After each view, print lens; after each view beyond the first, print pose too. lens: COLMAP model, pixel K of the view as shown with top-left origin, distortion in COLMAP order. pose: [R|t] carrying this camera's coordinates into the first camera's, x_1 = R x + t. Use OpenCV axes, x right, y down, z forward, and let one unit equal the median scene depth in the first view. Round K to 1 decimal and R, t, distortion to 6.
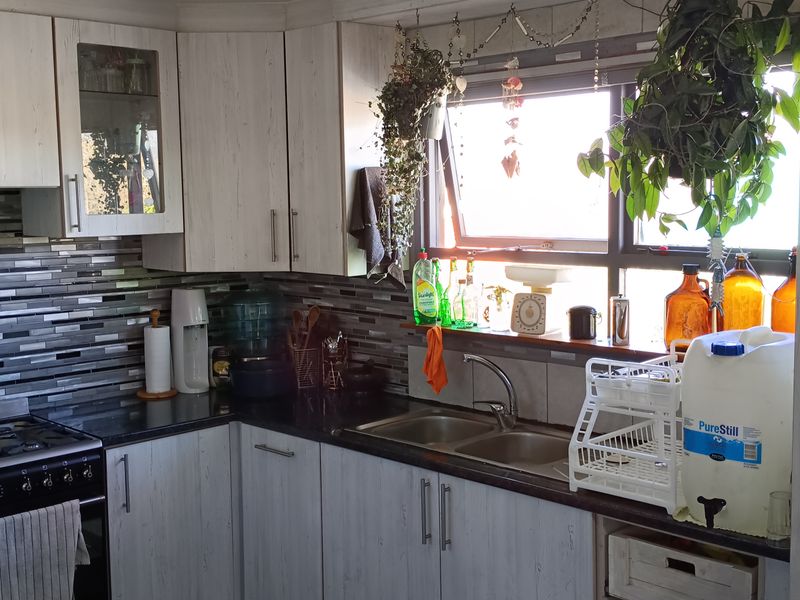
lens RADIAL K [[953.7, 0, 400.0], [0, 953.7, 300.0], [0, 0, 1]] dist [0.016224, -0.073962]
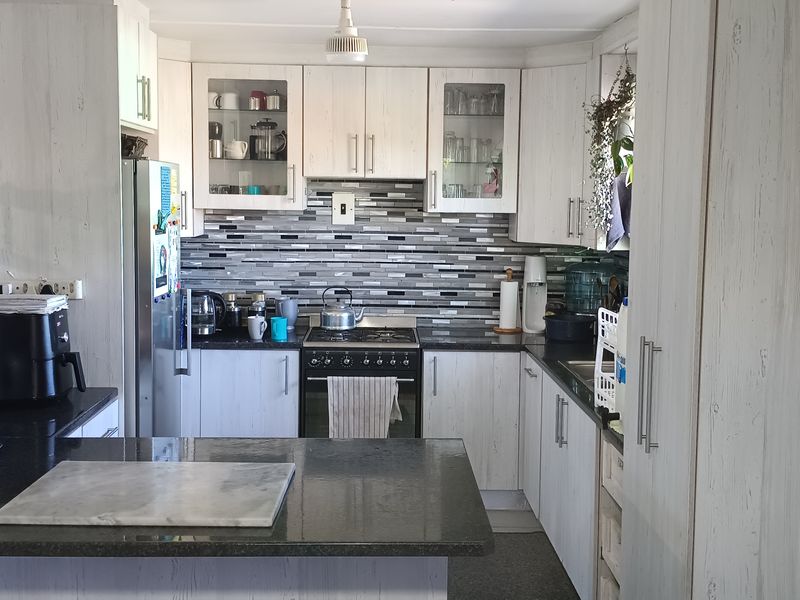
lens RADIAL K [[953.7, 0, 400.0], [0, 953.7, 300.0], [0, 0, 1]] dist [0.016224, -0.073962]
pose [[0.711862, 0.099403, -0.695249, 0.629635], [-0.099943, 0.994196, 0.039814, 0.016471], [0.695171, 0.041143, 0.717666, -0.107770]]
